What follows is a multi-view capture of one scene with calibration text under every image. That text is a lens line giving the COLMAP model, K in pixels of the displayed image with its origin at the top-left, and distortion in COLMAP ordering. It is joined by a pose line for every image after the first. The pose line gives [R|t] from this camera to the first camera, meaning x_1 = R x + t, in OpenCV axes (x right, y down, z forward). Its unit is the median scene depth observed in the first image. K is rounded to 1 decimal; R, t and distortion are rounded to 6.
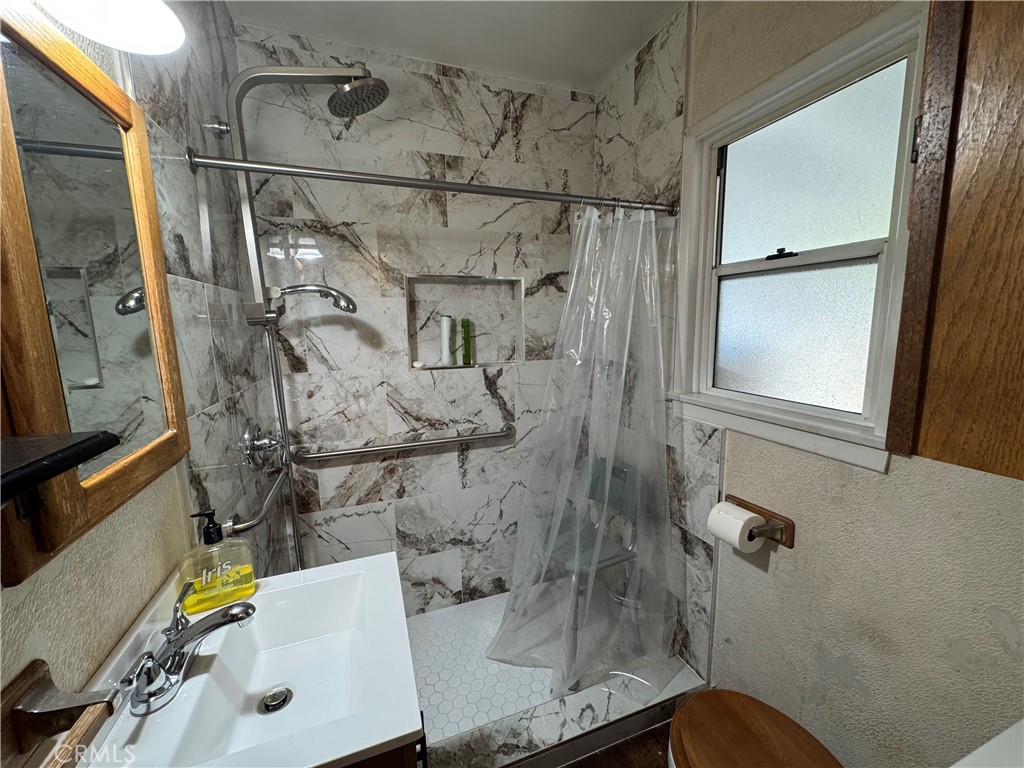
lens RADIAL K [[408.3, 0, 514.9], [0, 408.3, 382.8], [0, 0, 1]] dist [-0.002047, 0.000426]
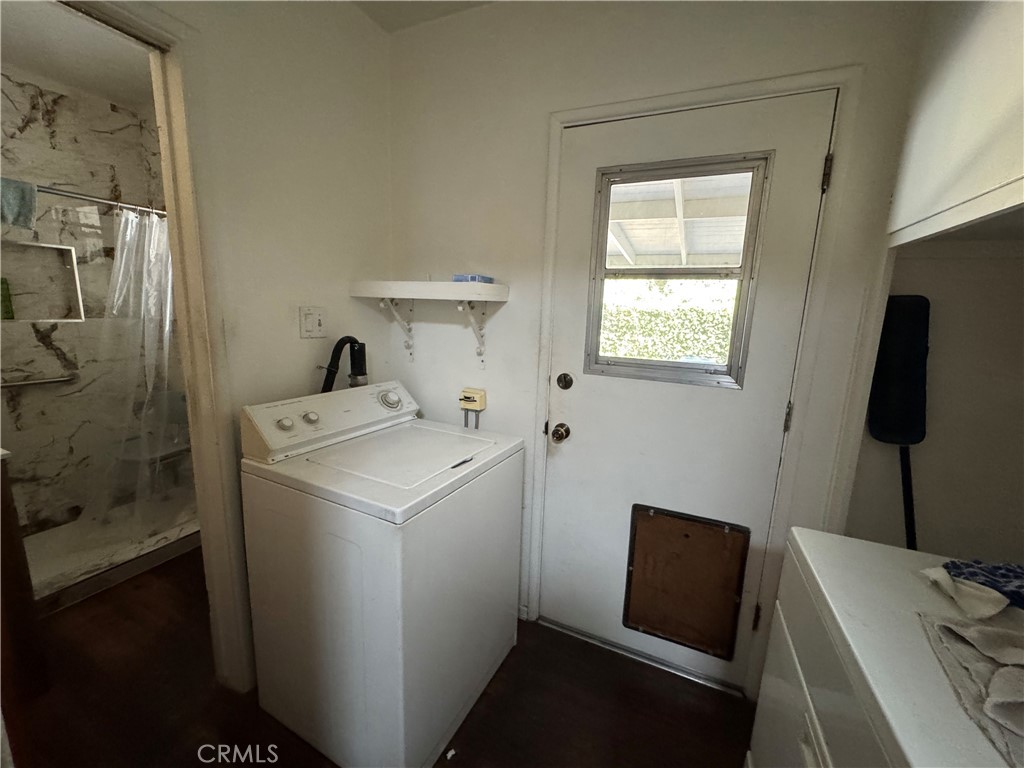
lens RADIAL K [[408.3, 0, 510.5], [0, 408.3, 385.4], [0, 0, 1]] dist [-0.002047, 0.000426]
pose [[0.703374, -0.082658, 0.705997, 0.045338], [0.053255, 0.996552, 0.063619, 0.137328], [-0.708822, -0.007150, 0.705351, -0.754721]]
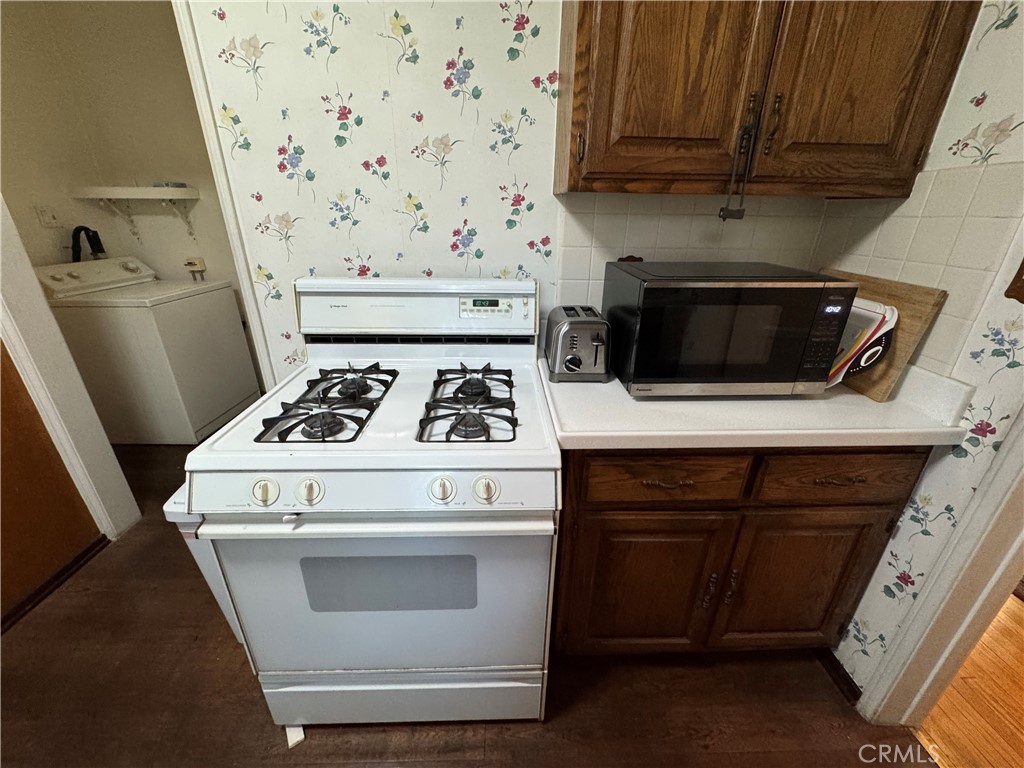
lens RADIAL K [[408.3, 0, 510.9], [0, 408.3, 382.3], [0, 0, 1]] dist [-0.002047, 0.000426]
pose [[0.316794, -0.353295, 0.880241, -1.426914], [0.125780, 0.935492, 0.330203, 0.547810], [-0.940118, 0.006111, 0.340795, -3.297190]]
